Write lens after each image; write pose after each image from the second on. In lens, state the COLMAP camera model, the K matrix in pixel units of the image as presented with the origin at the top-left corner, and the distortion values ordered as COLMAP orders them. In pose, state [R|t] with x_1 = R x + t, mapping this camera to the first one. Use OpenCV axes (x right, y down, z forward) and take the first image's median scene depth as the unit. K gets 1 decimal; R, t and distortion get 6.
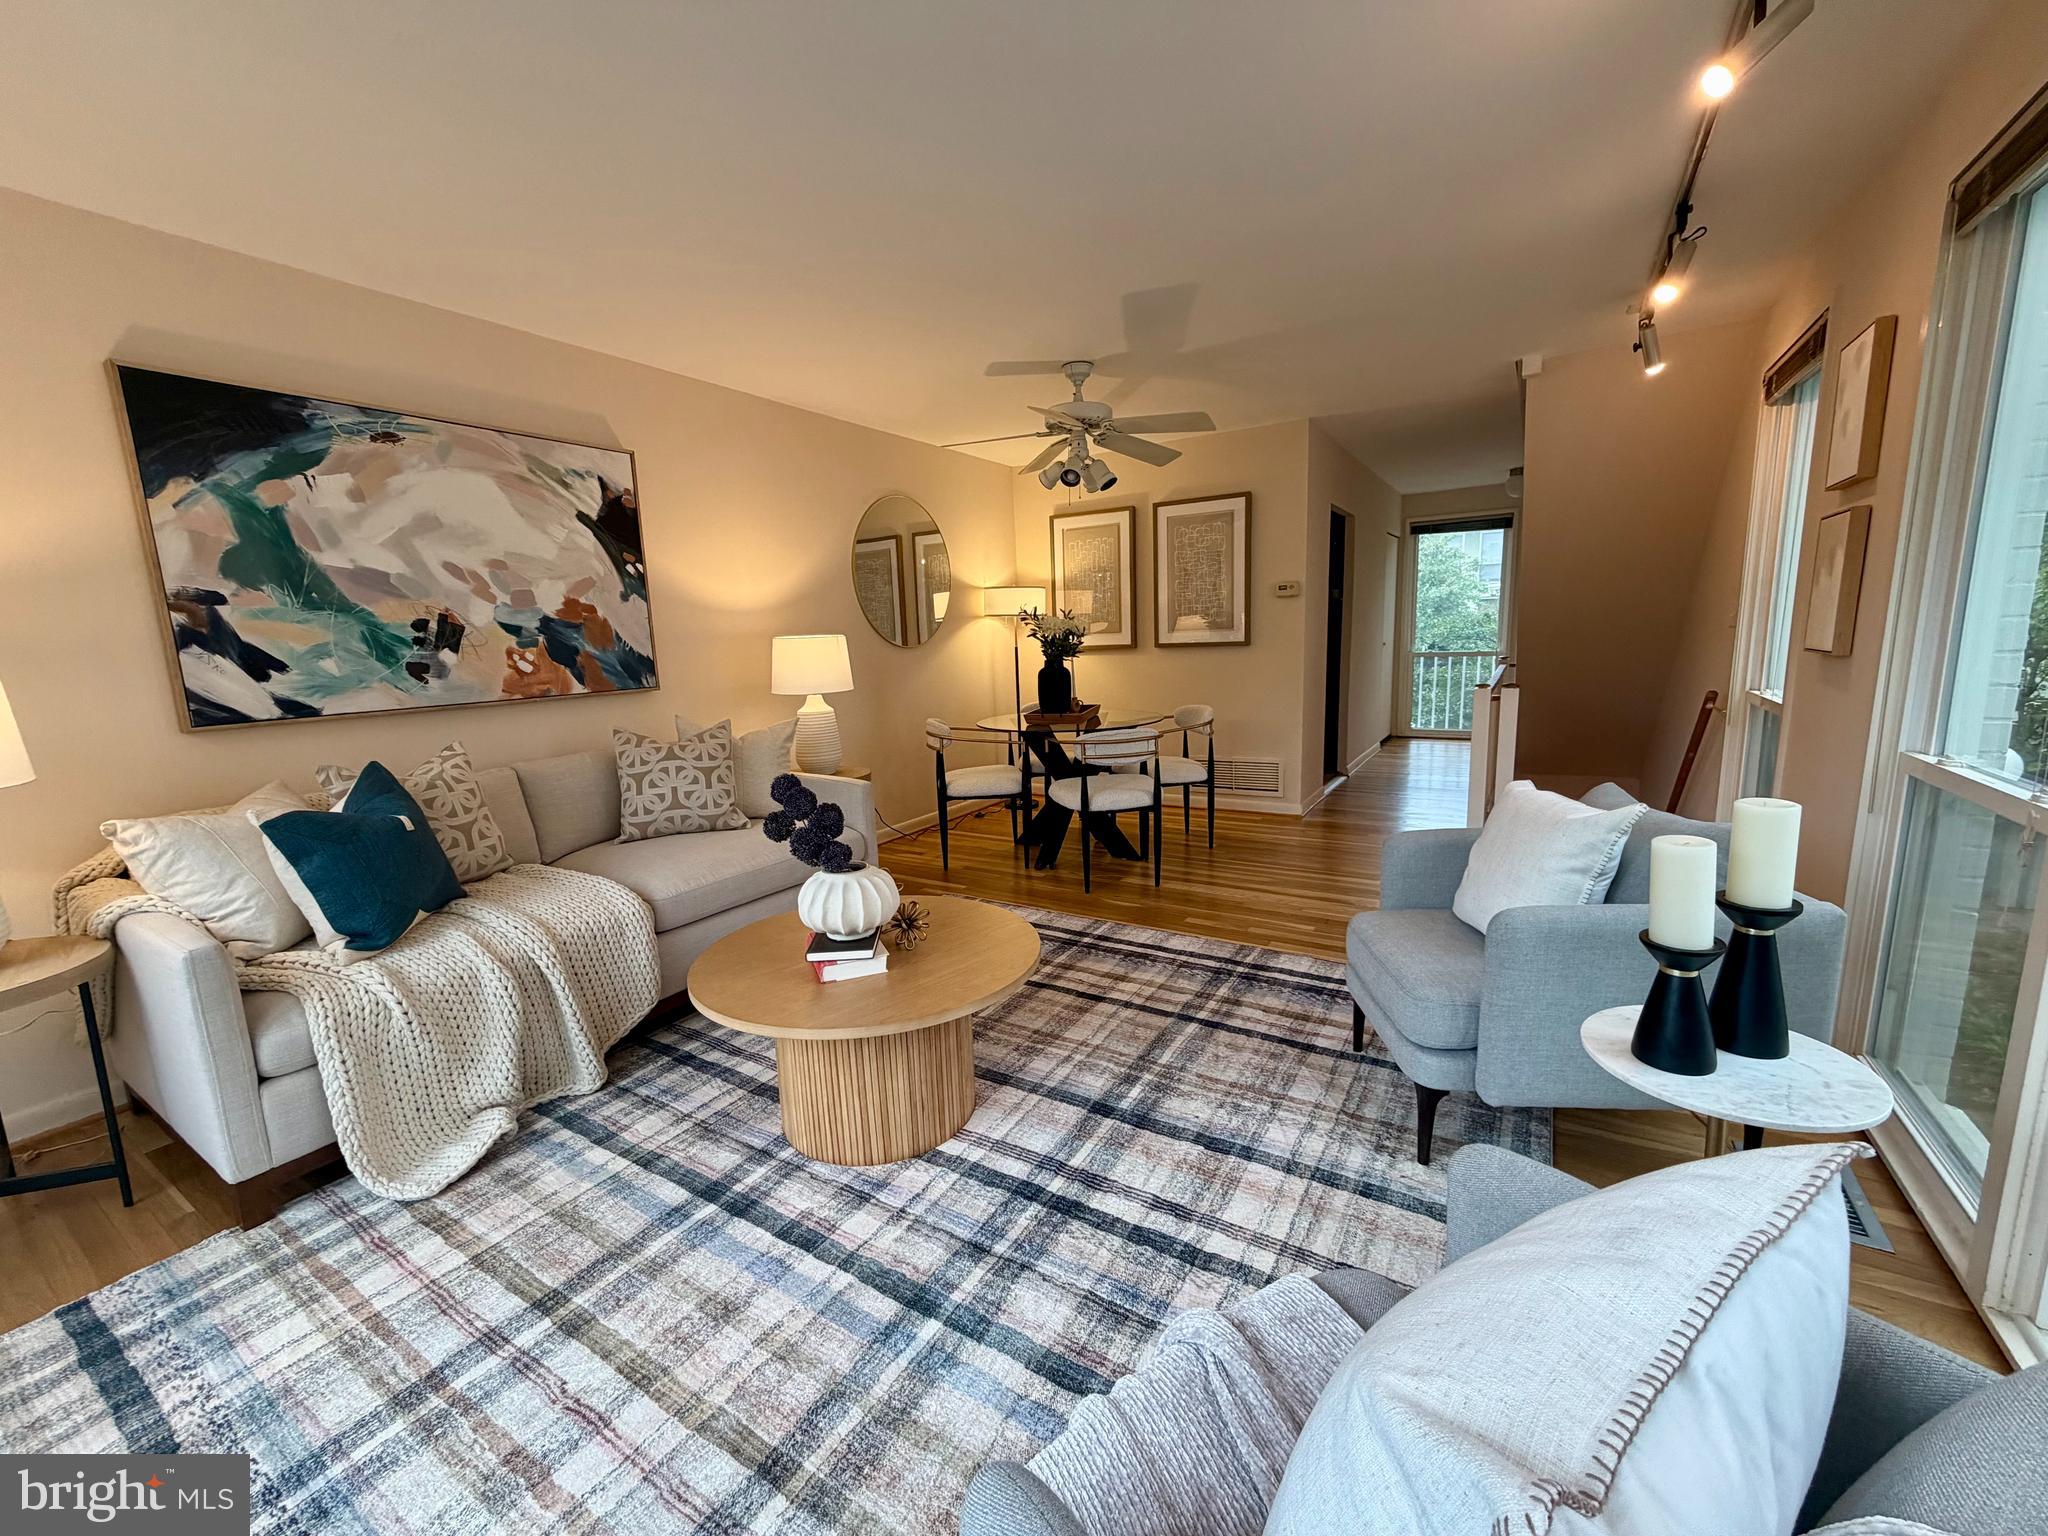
lens RADIAL K [[815.2, 0, 1022.8], [0, 815.2, 773.4], [0, 0, 1]] dist [0.001066, 0.000297]
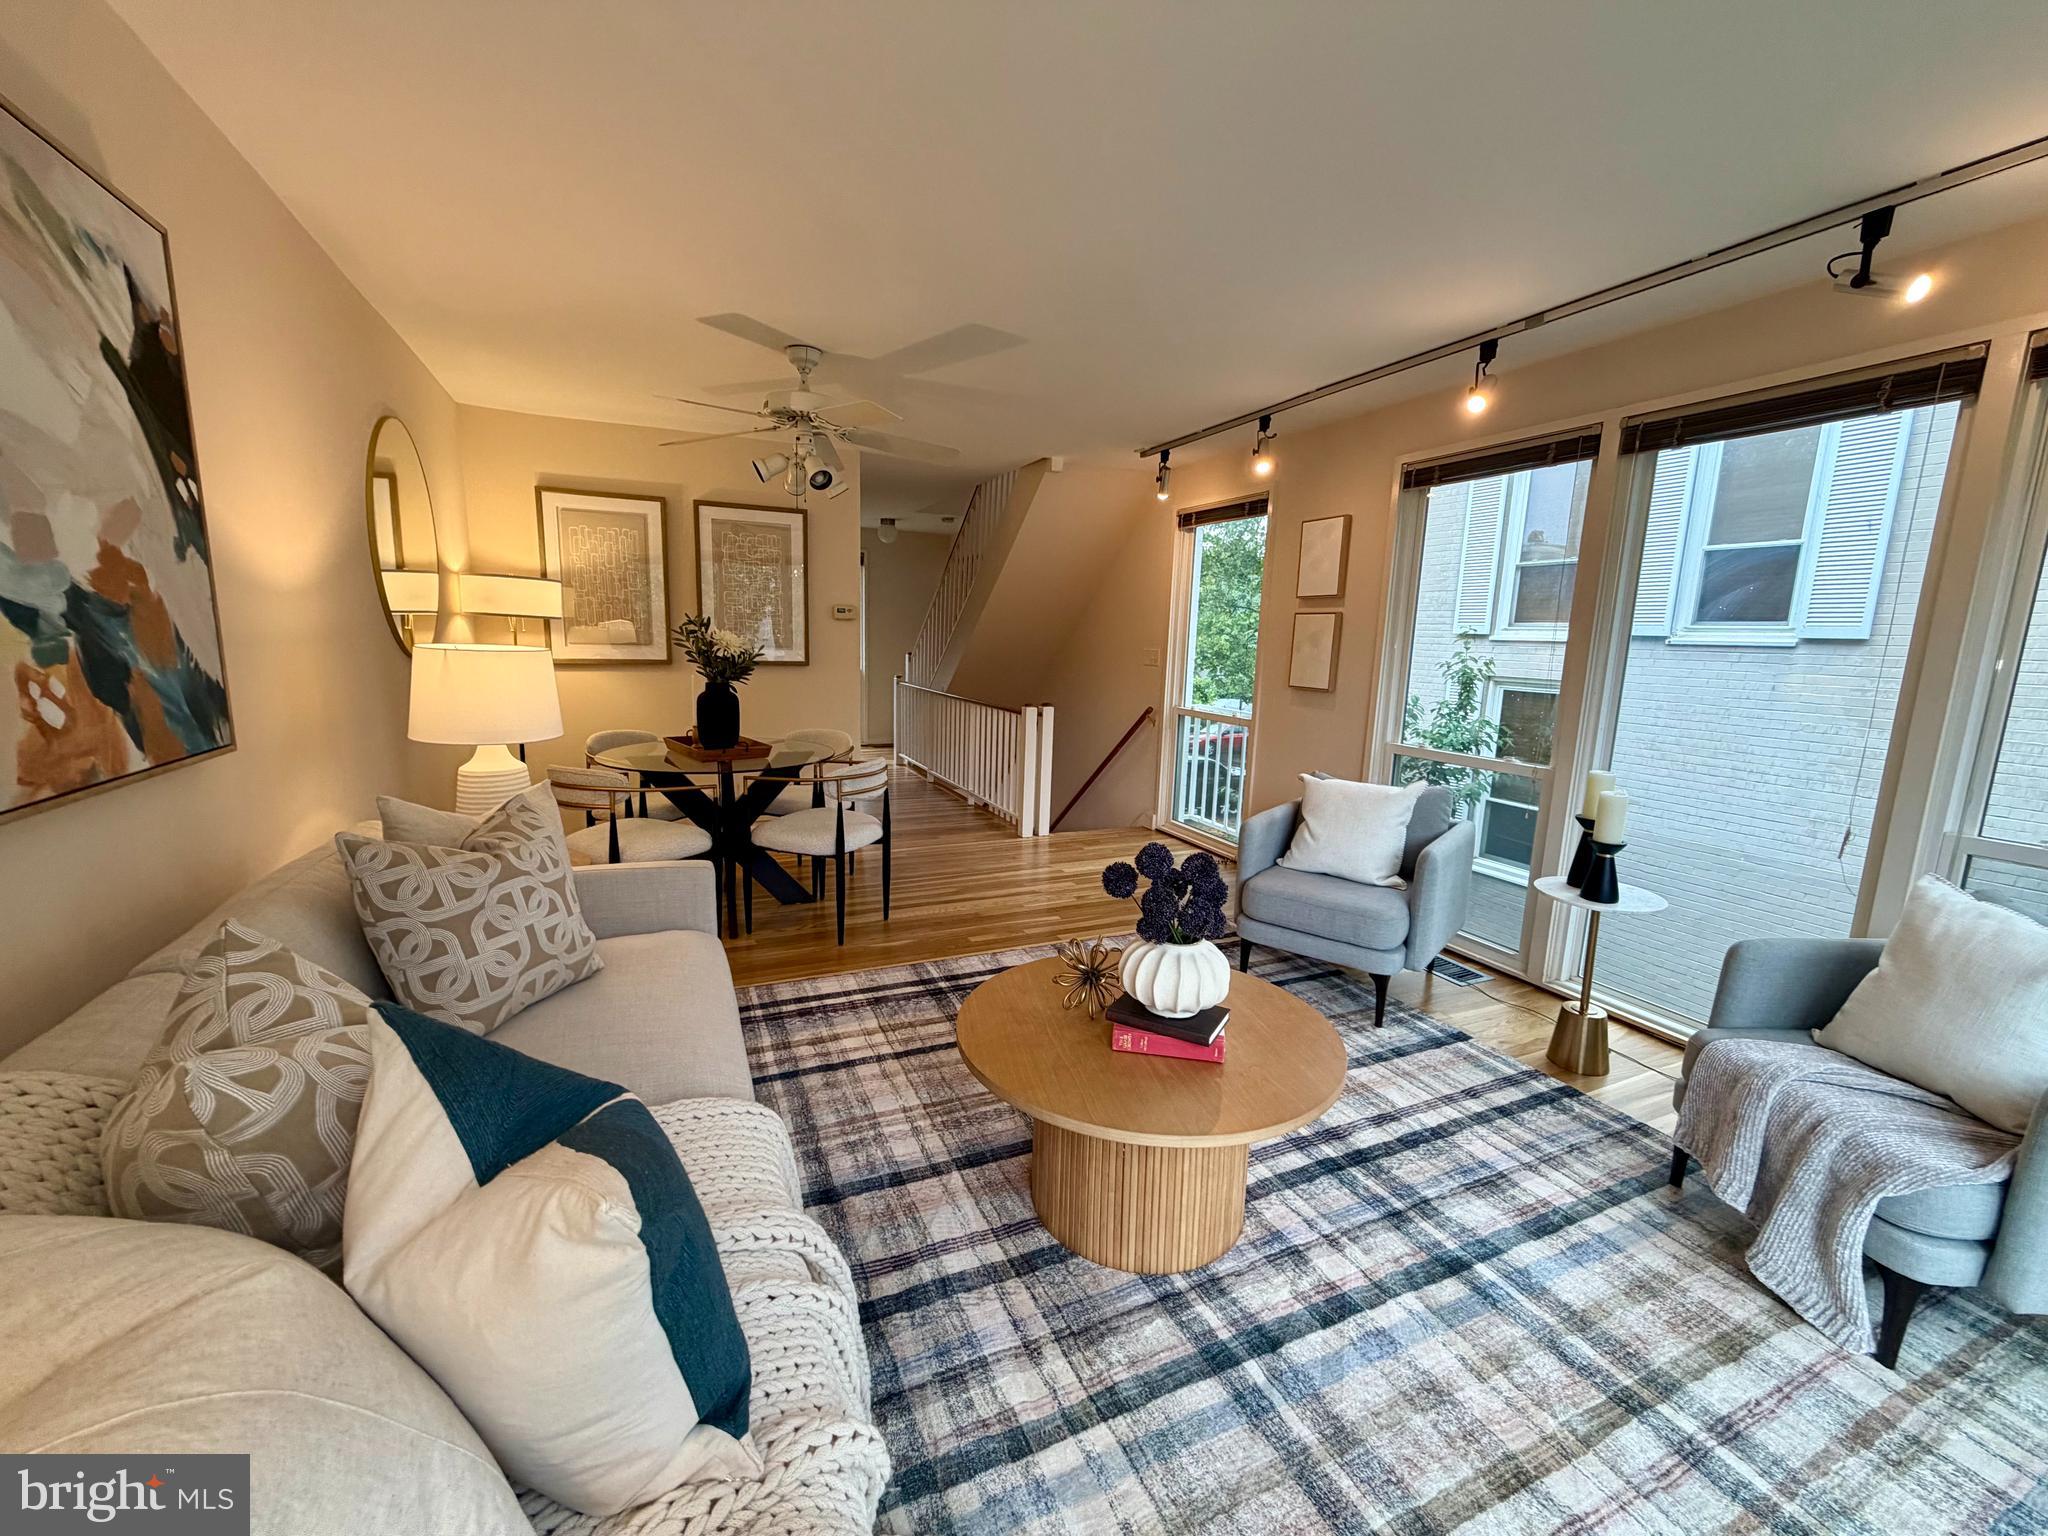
lens RADIAL K [[817.8, 0, 1018.6], [0, 817.8, 773.7], [0, 0, 1]] dist [-0.000643, 0.000296]
pose [[0.555651, -0.087822, 0.826764, -0.772151], [0.093340, 0.994708, 0.042930, -0.087197], [-0.826160, 0.053317, 0.560908, 0.463563]]
